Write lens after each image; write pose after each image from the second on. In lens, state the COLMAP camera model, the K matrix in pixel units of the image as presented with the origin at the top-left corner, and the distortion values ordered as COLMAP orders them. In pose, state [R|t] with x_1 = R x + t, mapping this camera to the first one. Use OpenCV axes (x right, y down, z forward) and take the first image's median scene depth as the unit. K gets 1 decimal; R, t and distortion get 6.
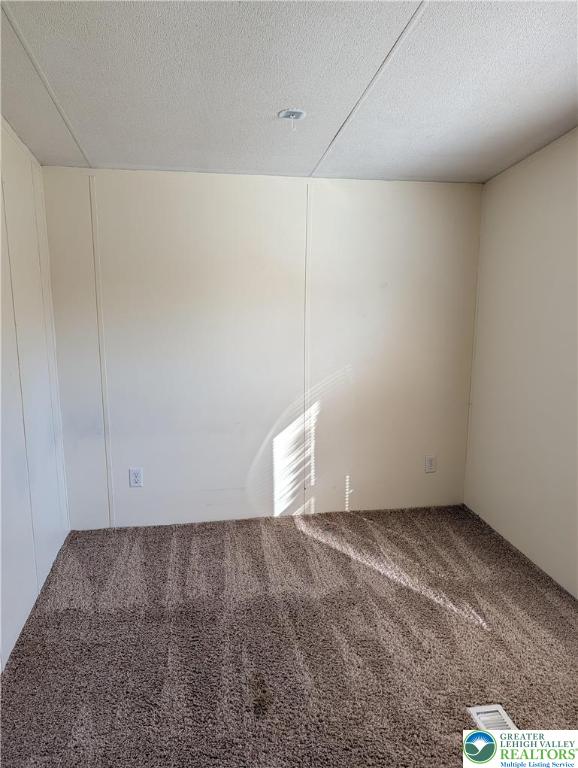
lens RADIAL K [[552.1, 0, 288.0], [0, 552.1, 376.1], [0, 0, 1]] dist [0.013223, -0.024137]
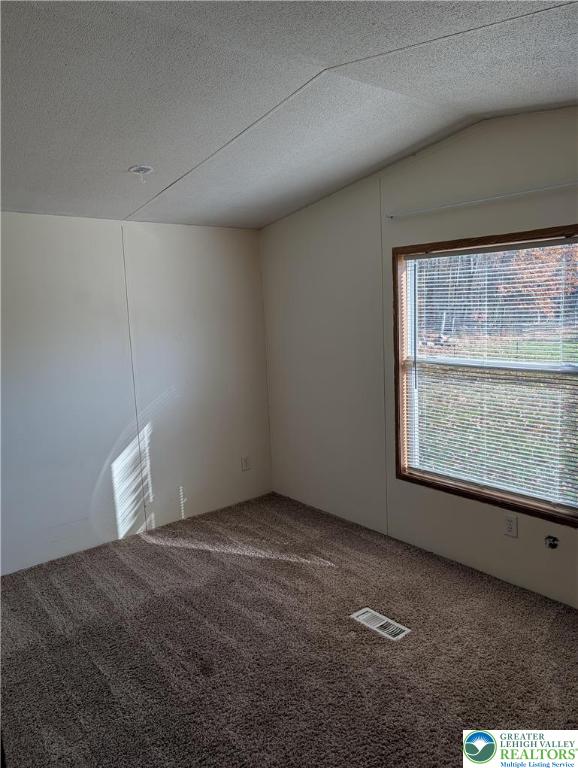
lens RADIAL K [[552.1, 0, 285.5], [0, 552.1, 383.6], [0, 0, 1]] dist [0.013223, -0.024137]
pose [[0.870185, -0.107719, 0.480807, -0.229832], [0.131447, 0.991197, -0.015833, 0.021740], [-0.474869, 0.076978, 0.876683, -0.089251]]
